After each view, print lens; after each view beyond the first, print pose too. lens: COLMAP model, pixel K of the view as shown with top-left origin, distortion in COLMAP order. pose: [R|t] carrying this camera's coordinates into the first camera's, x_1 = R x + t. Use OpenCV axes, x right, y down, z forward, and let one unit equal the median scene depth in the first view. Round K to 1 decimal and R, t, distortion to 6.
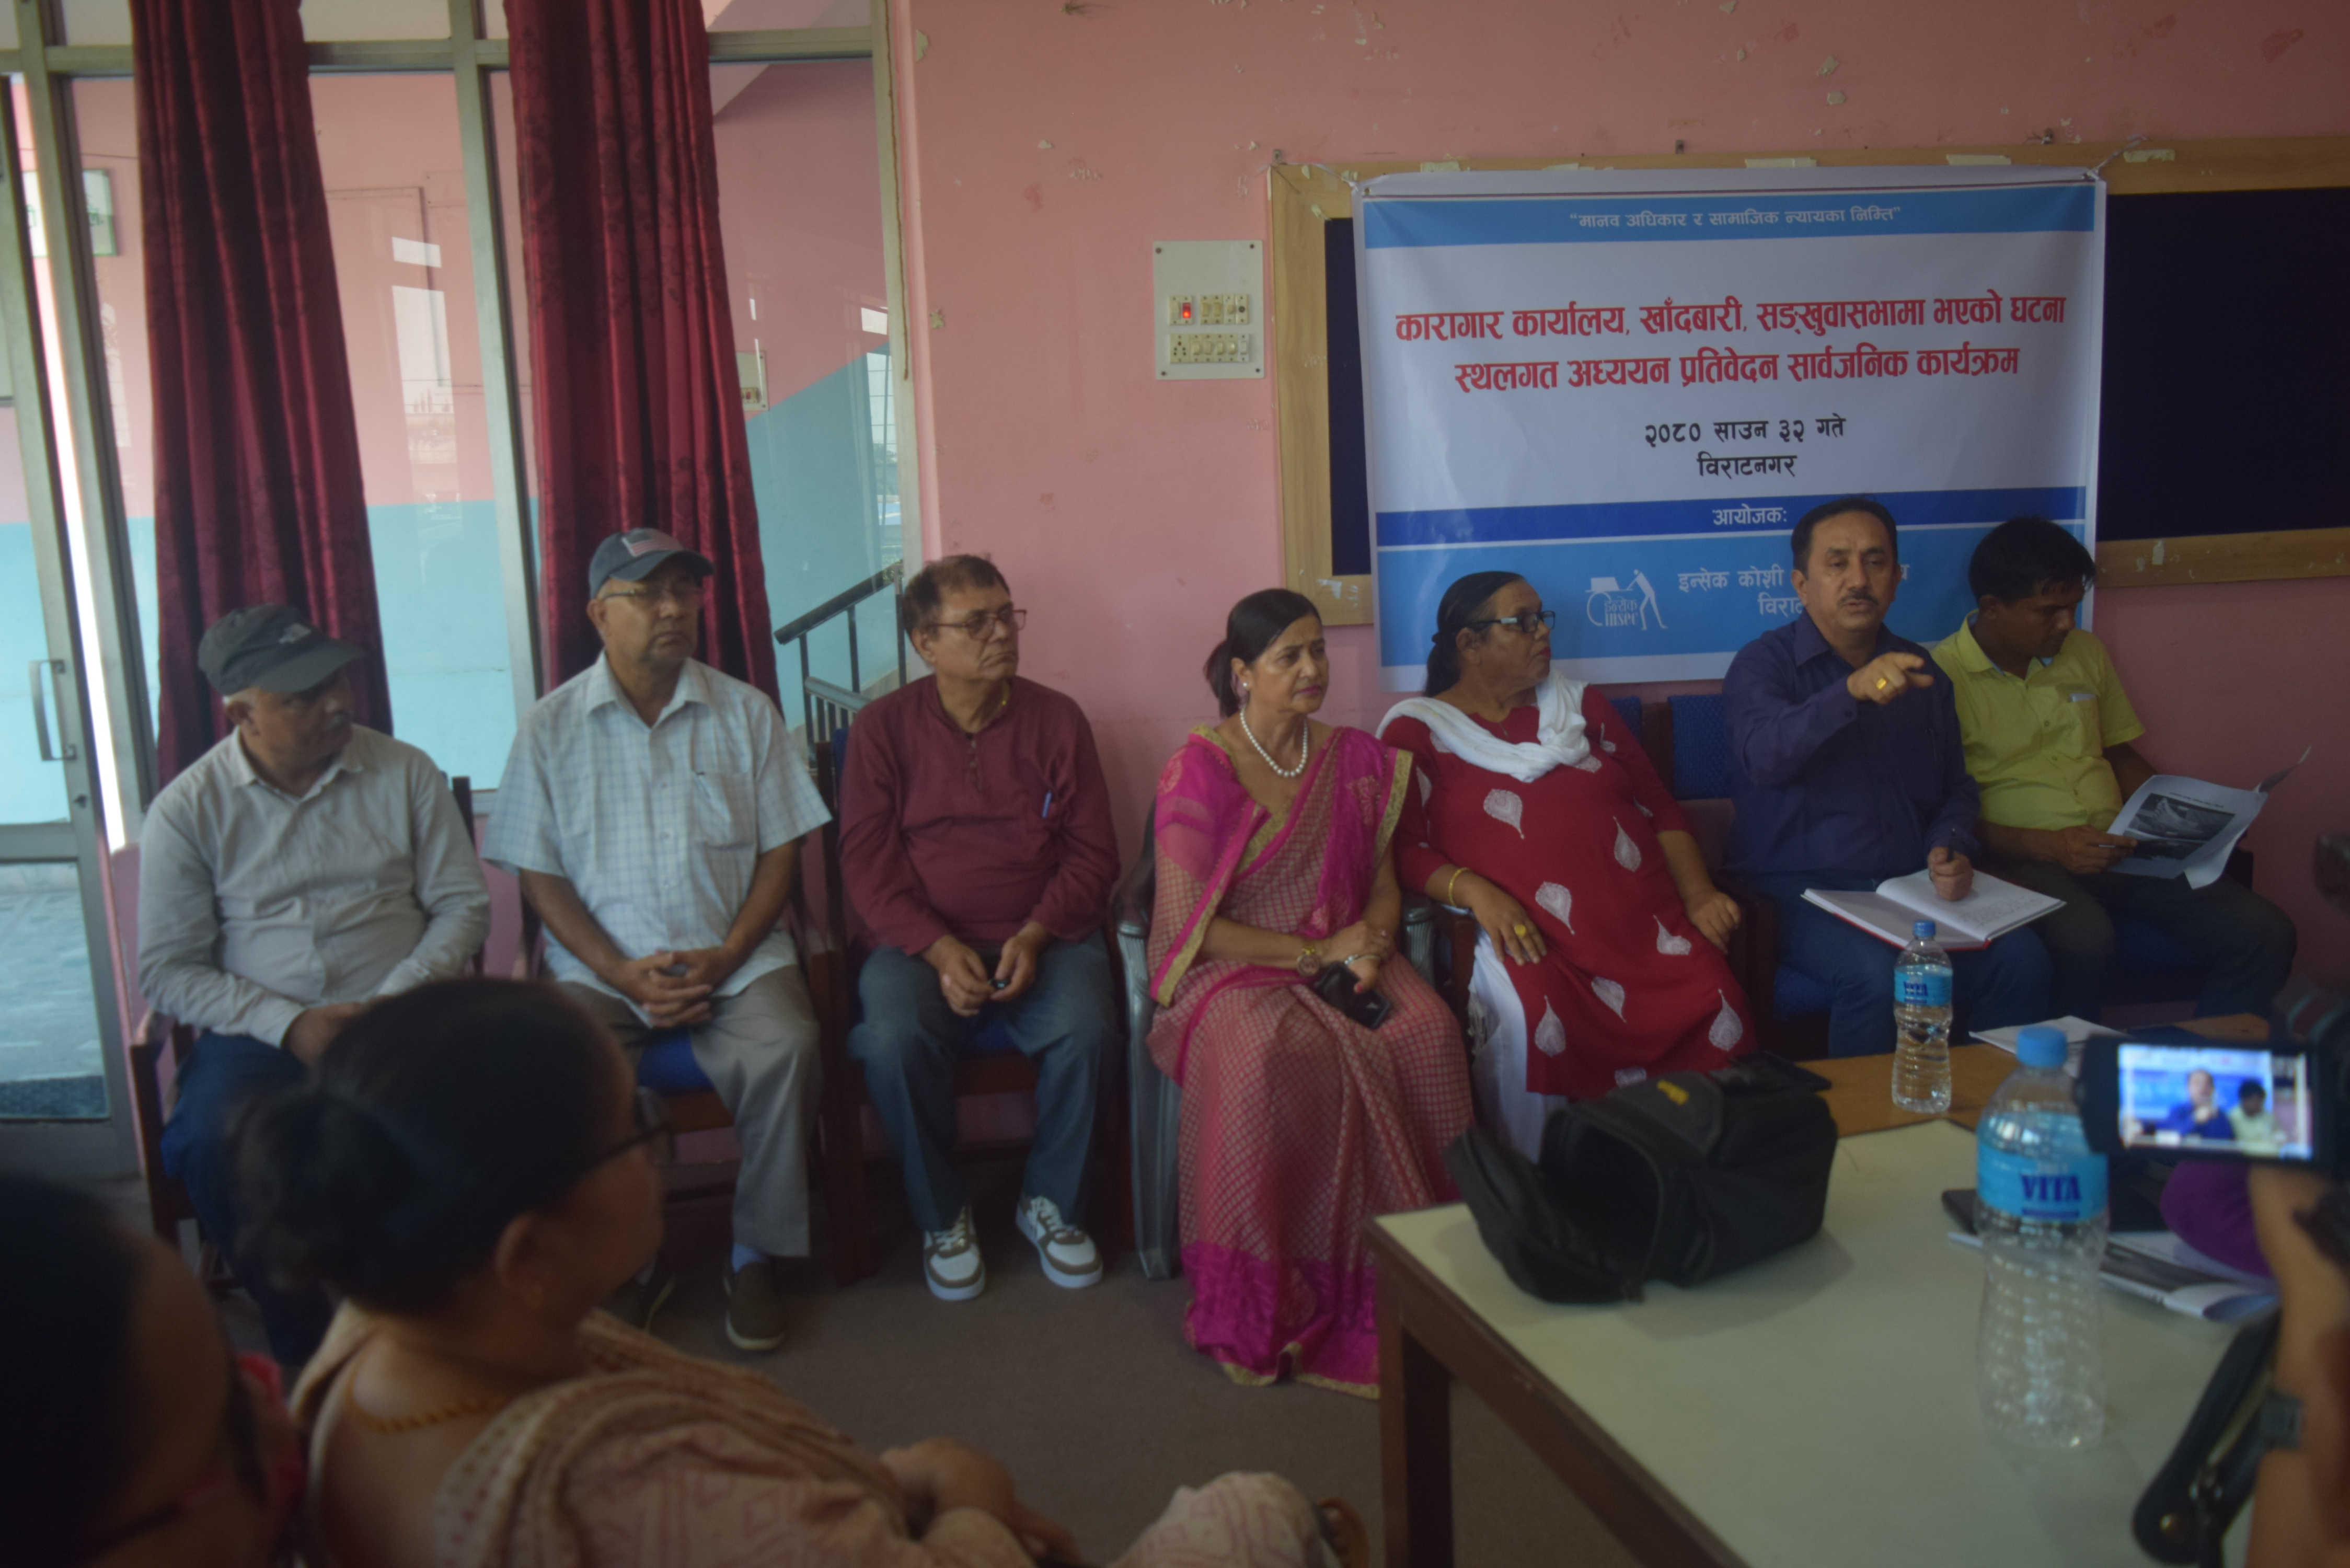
lens RADIAL K [[1873.4, 0, 1122.1], [0, 1873.4, 768.2], [0, 0, 1]] dist [-0.074299, 0.053242]
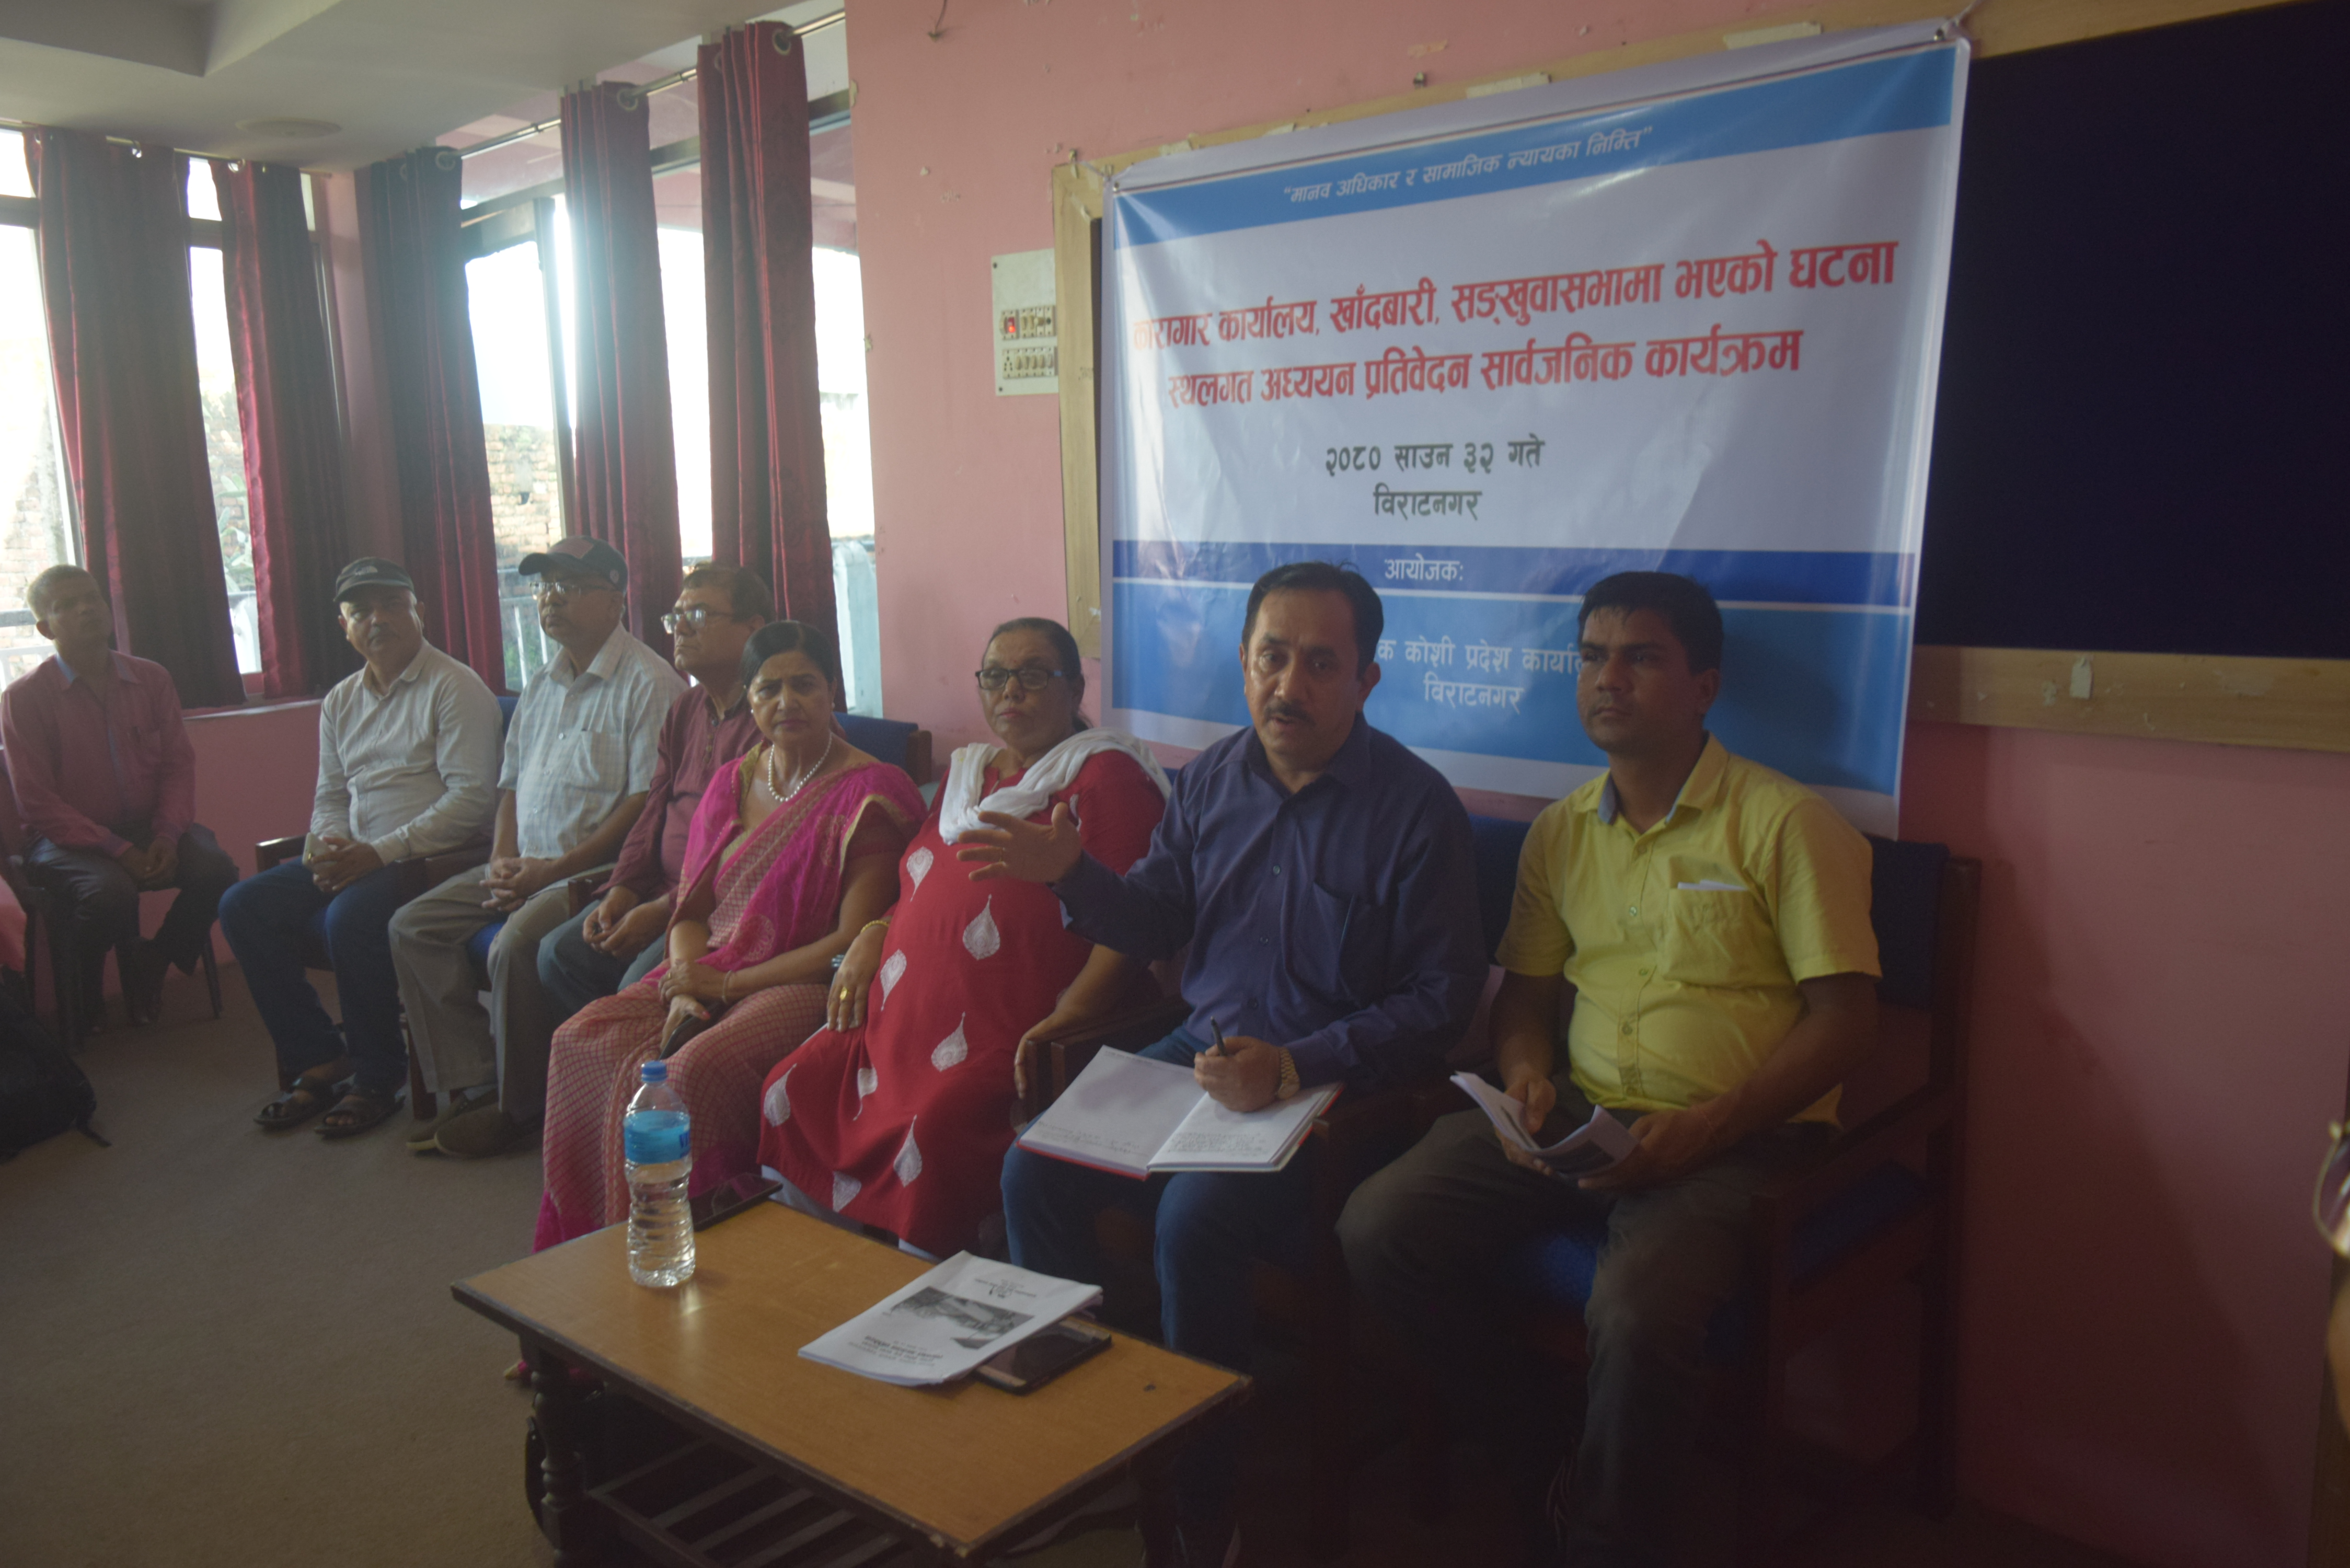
lens RADIAL K [[1843.1, 0, 1183.8], [0, 1843.1, 776.8], [0, 0, 1]] dist [-0.015906, 0.001415]
pose [[0.649247, 0.149470, -0.745746, 0.854295], [-0.127243, 0.988026, 0.087253, -0.106424], [0.749859, 0.038242, 0.660492, 0.437048]]
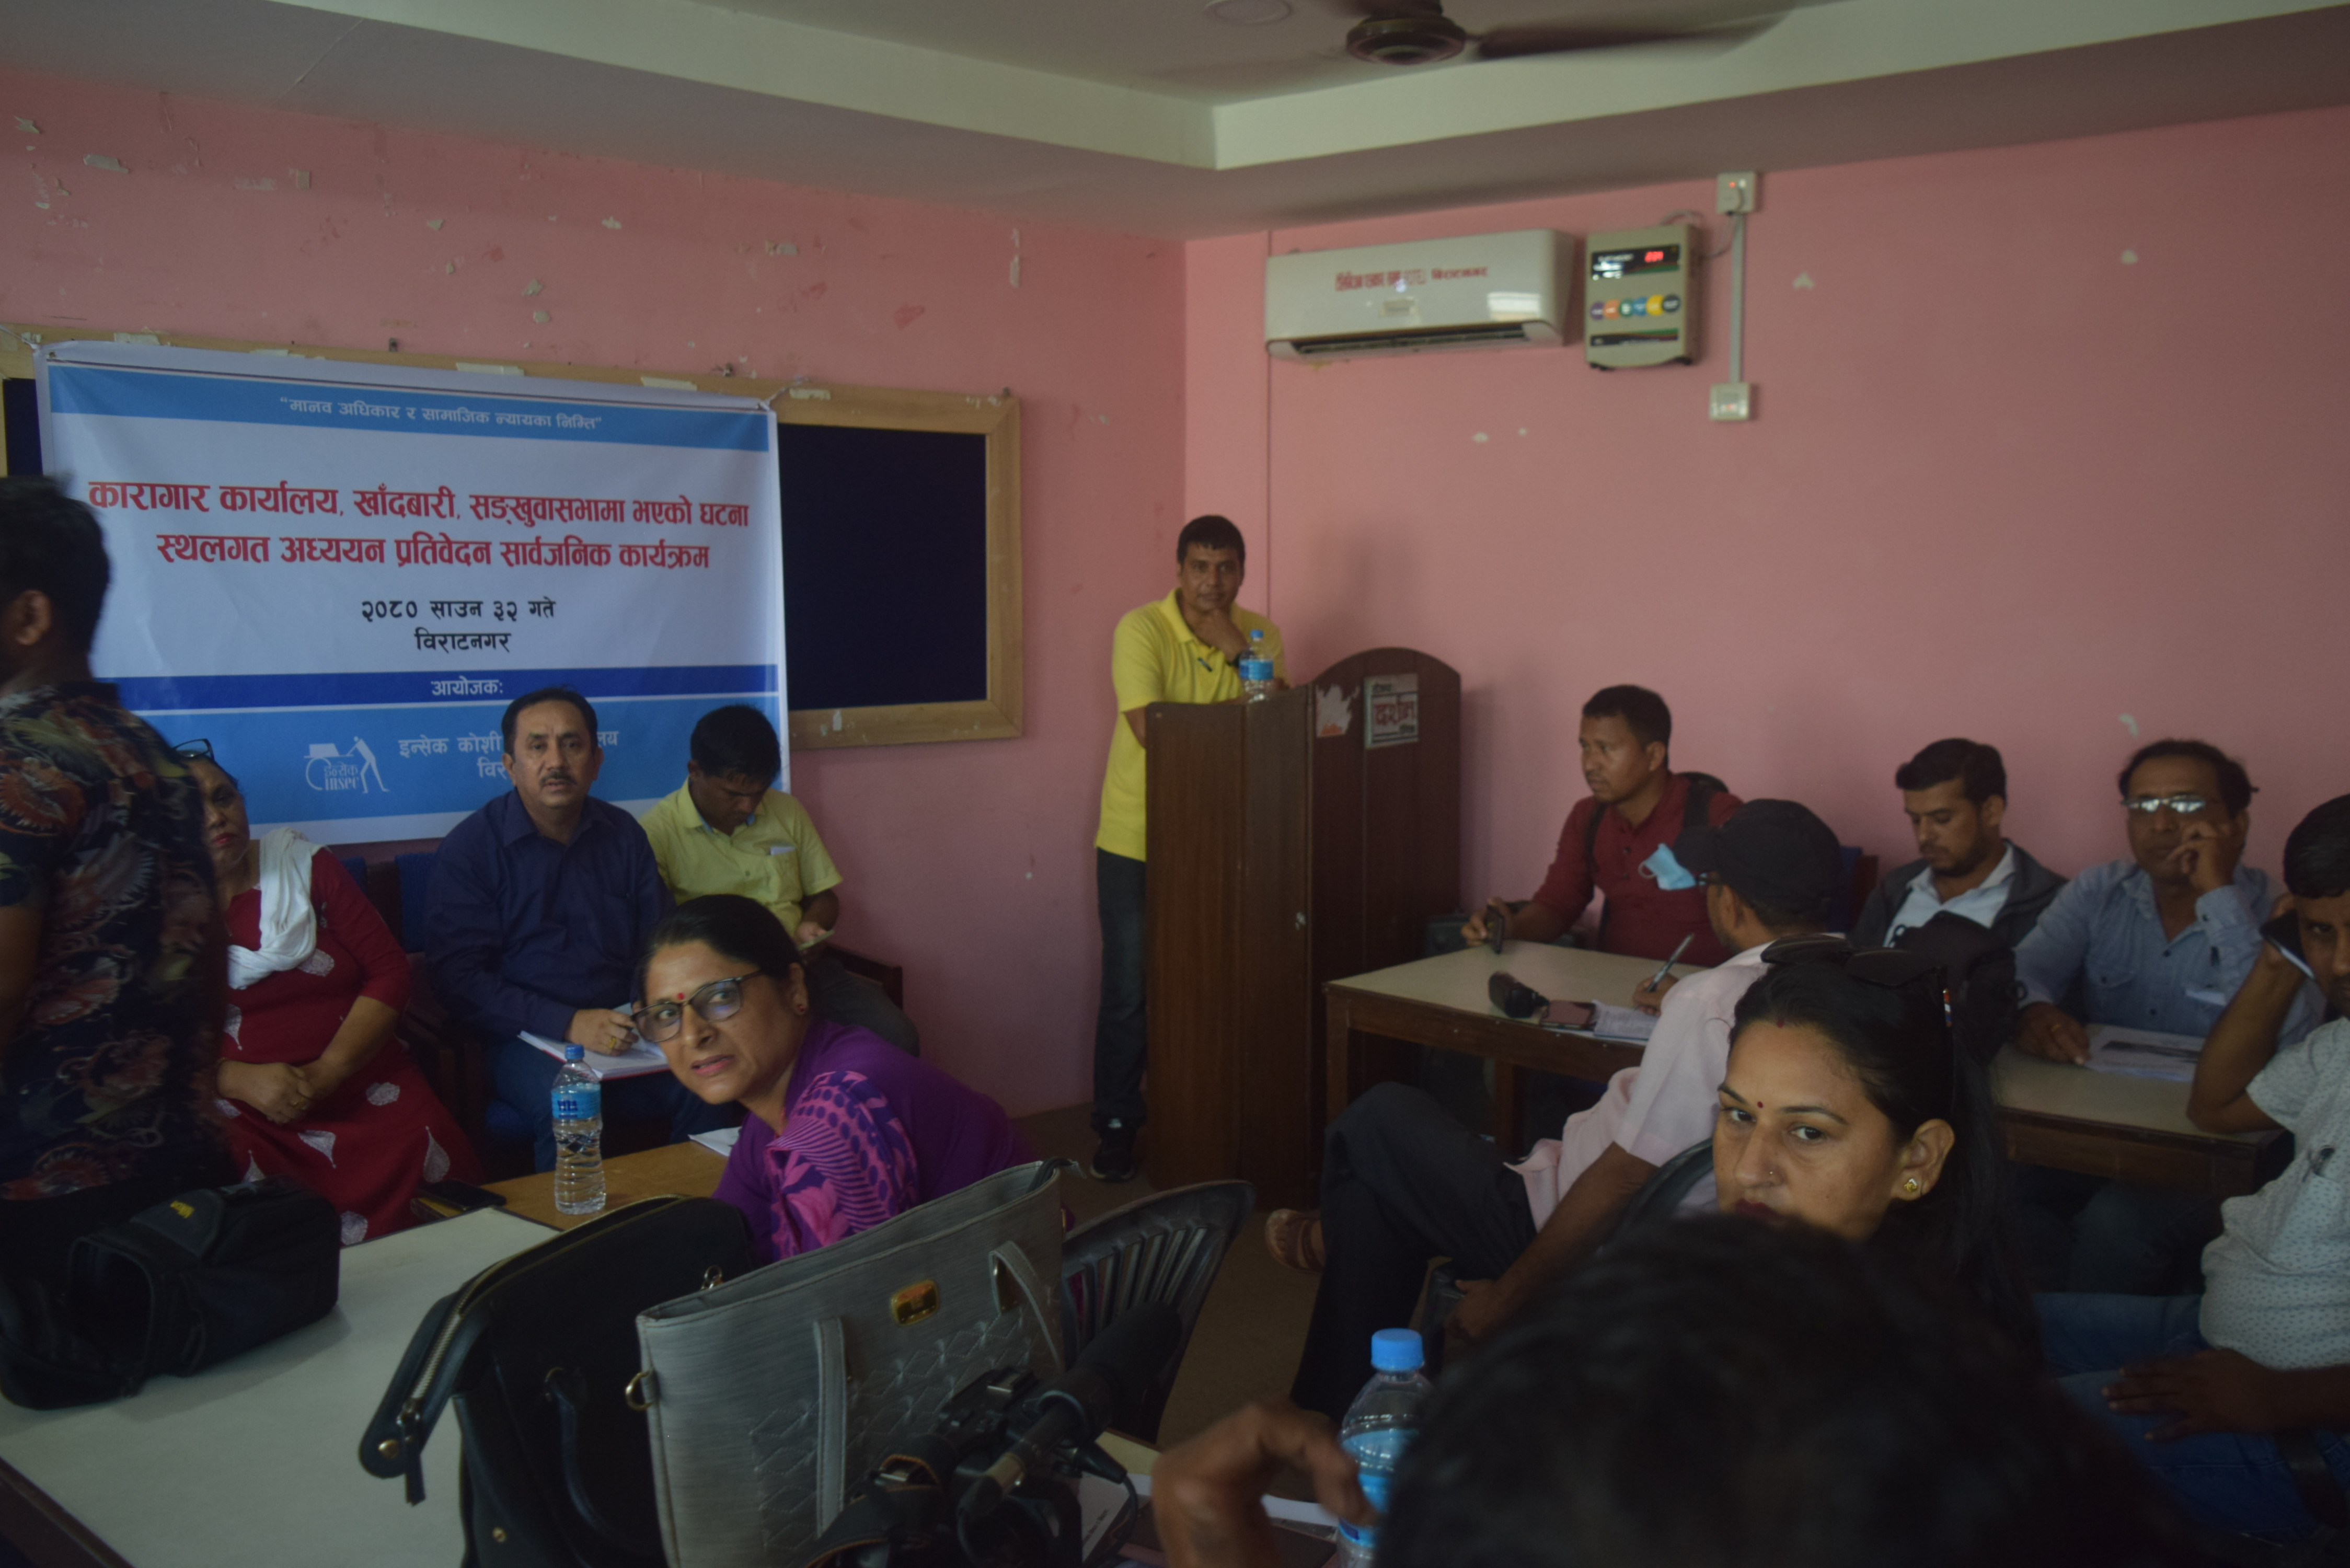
lens RADIAL K [[1871.3, 0, 1173.7], [0, 1871.3, 772.6], [0, 0, 1]] dist [-0.014062, 0.013674]
pose [[0.826058, -0.007732, 0.563531, 0.062900], [0.051739, 0.996724, -0.062165, 0.003514], [-0.561205, 0.080508, 0.823752, -0.131750]]
